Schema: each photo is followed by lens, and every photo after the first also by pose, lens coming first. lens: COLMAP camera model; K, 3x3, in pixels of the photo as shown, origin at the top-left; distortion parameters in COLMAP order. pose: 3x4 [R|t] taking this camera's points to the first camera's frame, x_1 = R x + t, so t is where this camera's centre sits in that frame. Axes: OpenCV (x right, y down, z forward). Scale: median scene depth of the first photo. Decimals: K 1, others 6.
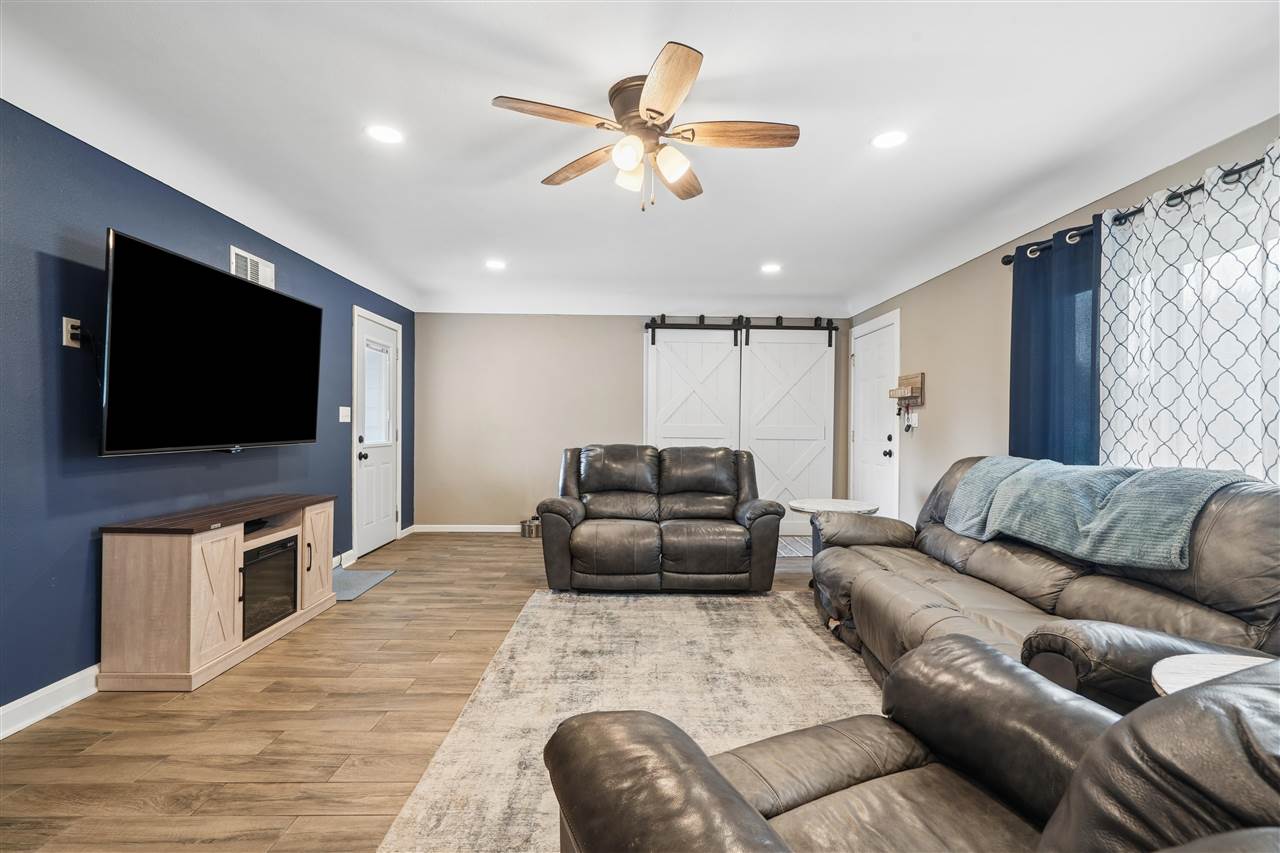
lens RADIAL K [[577.6, 0, 642.2], [0, 577.6, 429.2], [0, 0, 1]] dist [-0.002773, 0.001088]
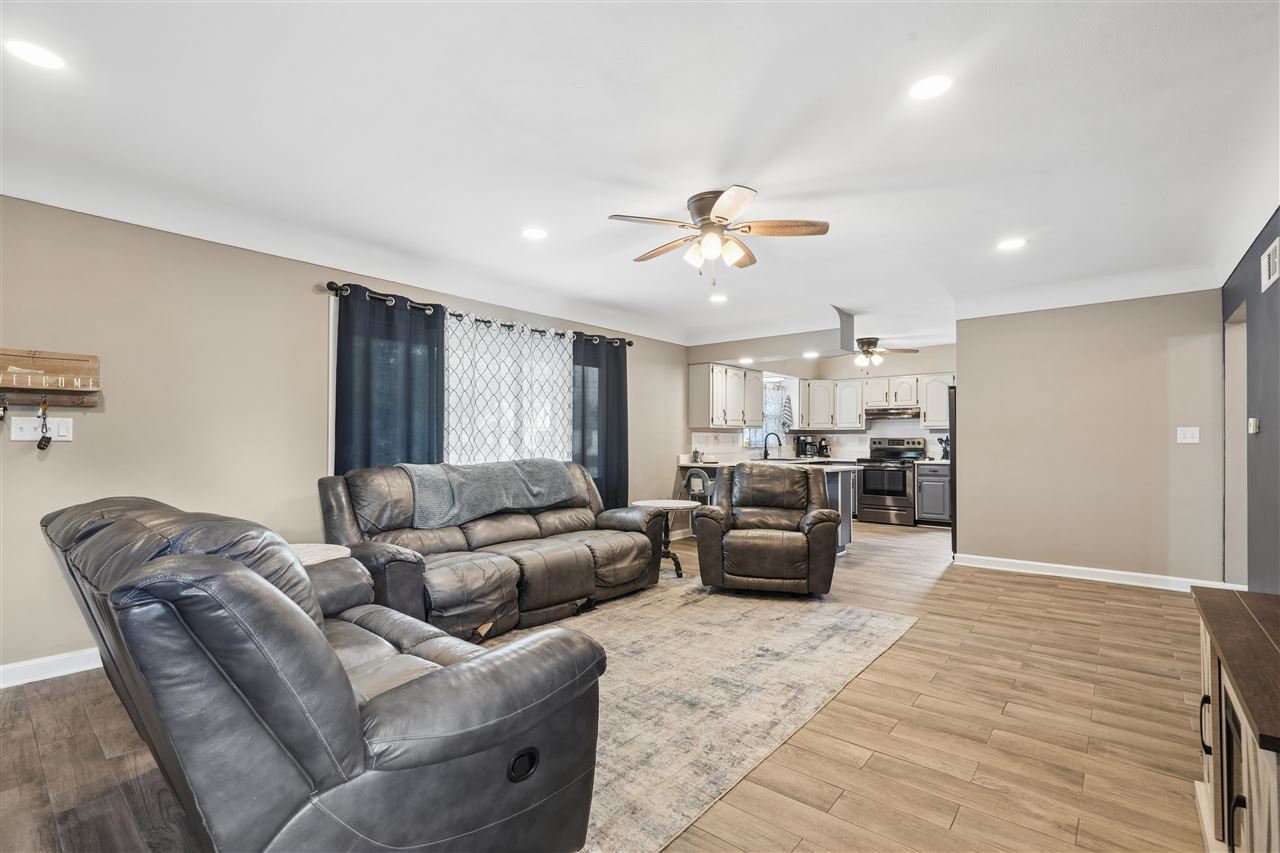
lens RADIAL K [[577.6, 0, 642.2], [0, 577.6, 429.2], [0, 0, 1]] dist [-0.002773, 0.001088]
pose [[-0.754619, 0.004402, 0.656149, -0.503274], [-0.002105, 0.999956, -0.009130, -0.015850], [-0.656160, -0.008271, -0.754576, 1.402328]]
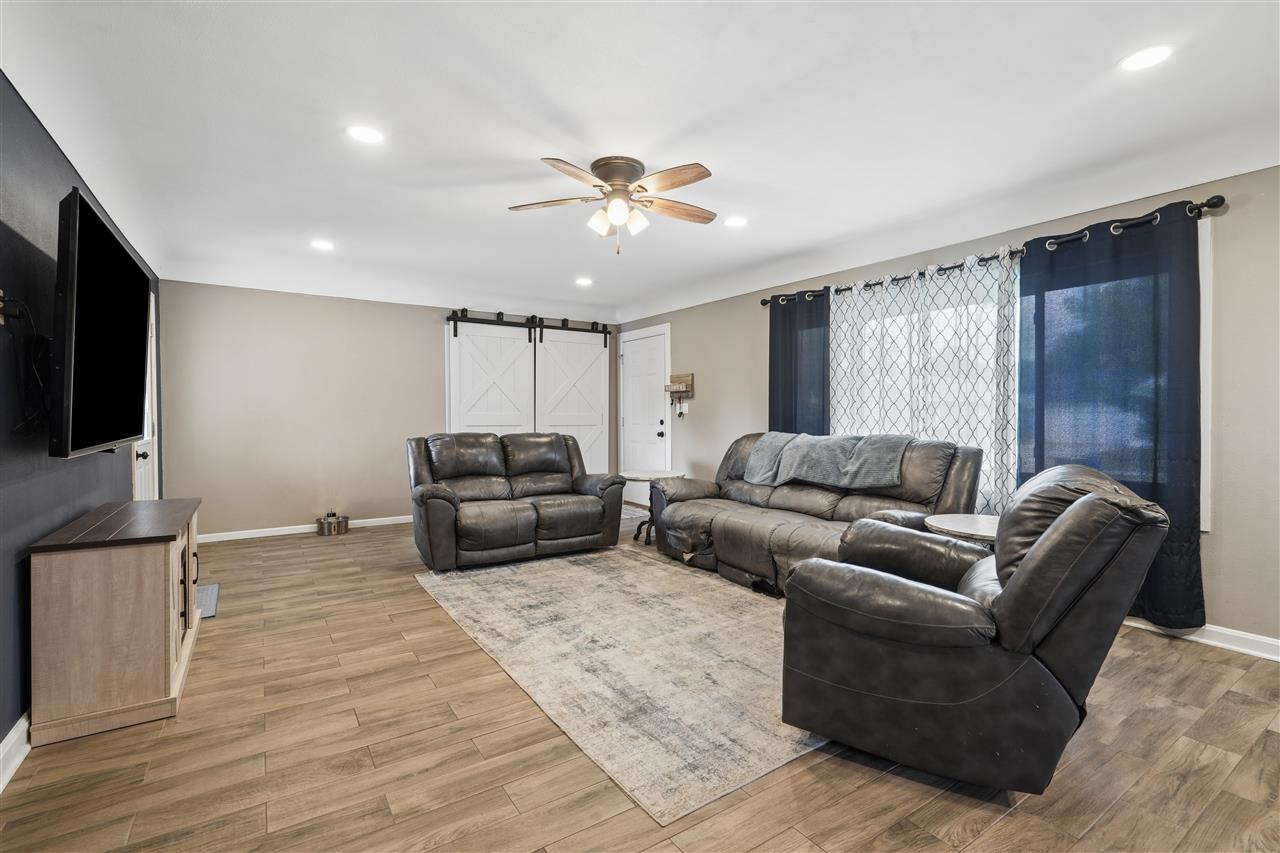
lens RADIAL K [[579.6, 0, 643.4], [0, 579.6, 422.9], [0, 0, 1]] dist [-0.004313, 0.000280]
pose [[0.842574, -0.017930, 0.538282, -0.442871], [0.011849, 0.999821, 0.014756, -0.004893], [-0.538451, -0.006055, 0.842635, -0.104521]]
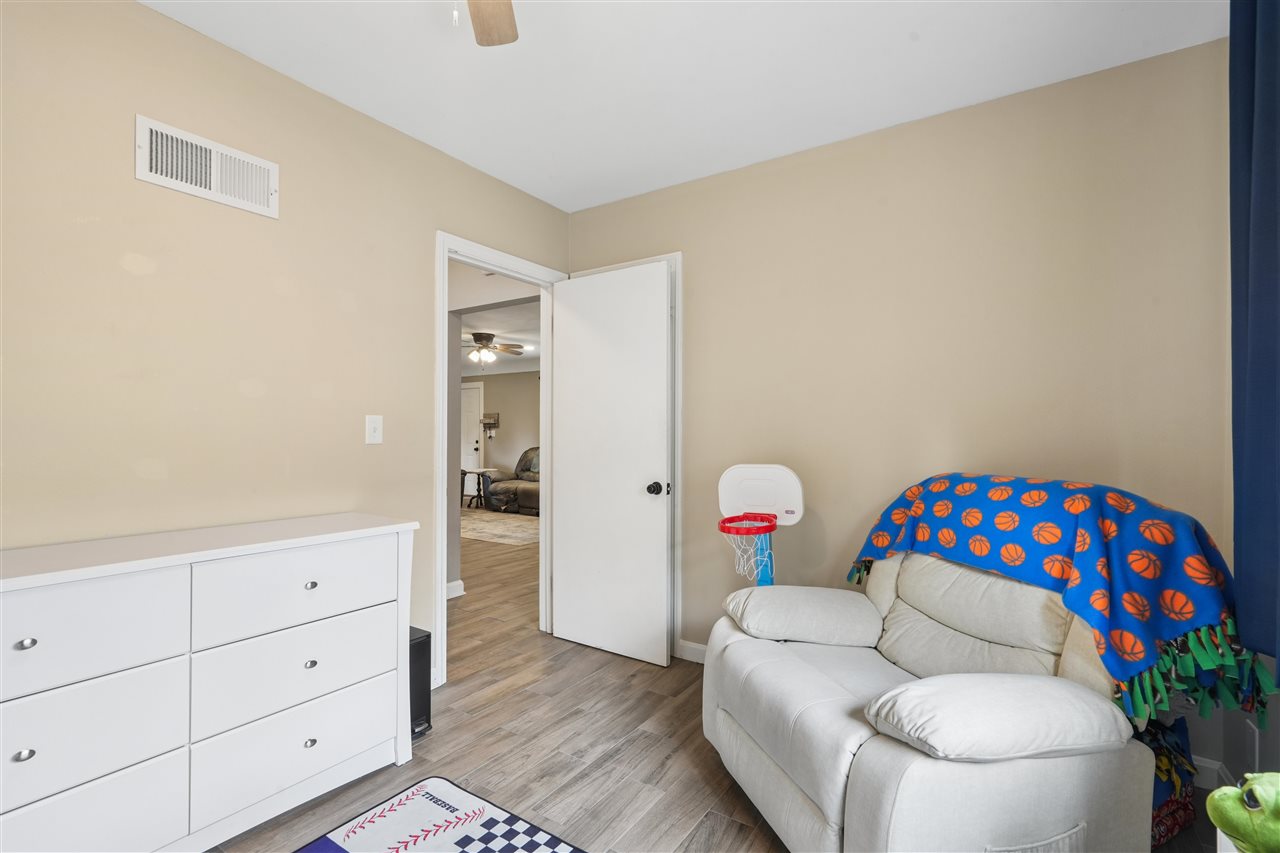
lens RADIAL K [[577.6, 0, 642.2], [0, 577.6, 429.2], [0, 0, 1]] dist [-0.002773, 0.001088]
pose [[0.569911, 0.003700, 0.821698, -1.403962], [0.006402, 0.999940, -0.008943, -0.012412], [-0.821681, 0.010357, 0.569853, -1.024087]]
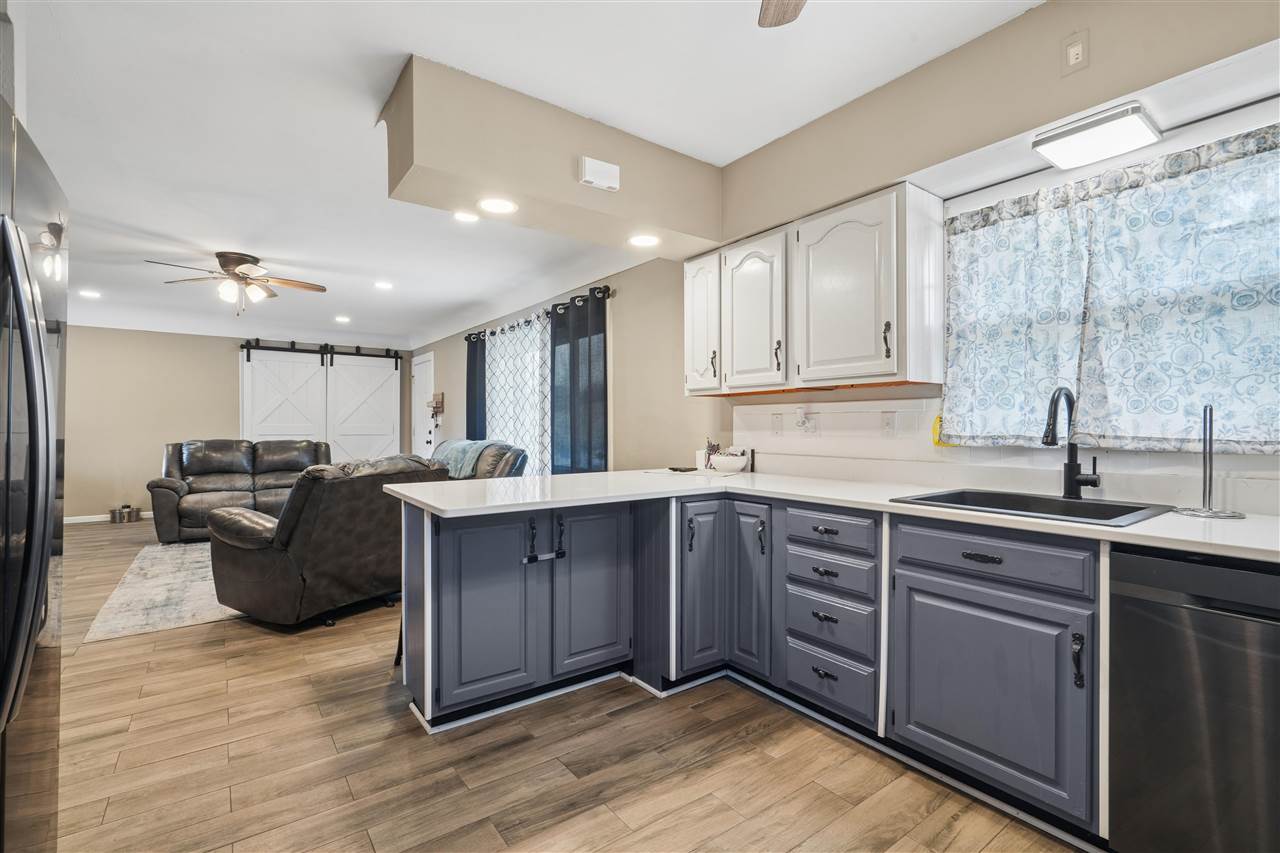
lens RADIAL K [[577.6, 0, 642.2], [0, 577.6, 429.2], [0, 0, 1]] dist [-0.002773, 0.001088]
pose [[0.819477, -0.010844, 0.573009, 0.000471], [0.010050, 0.999939, 0.004551, 0.007636], [-0.573024, 0.002029, 0.819536, -0.904424]]
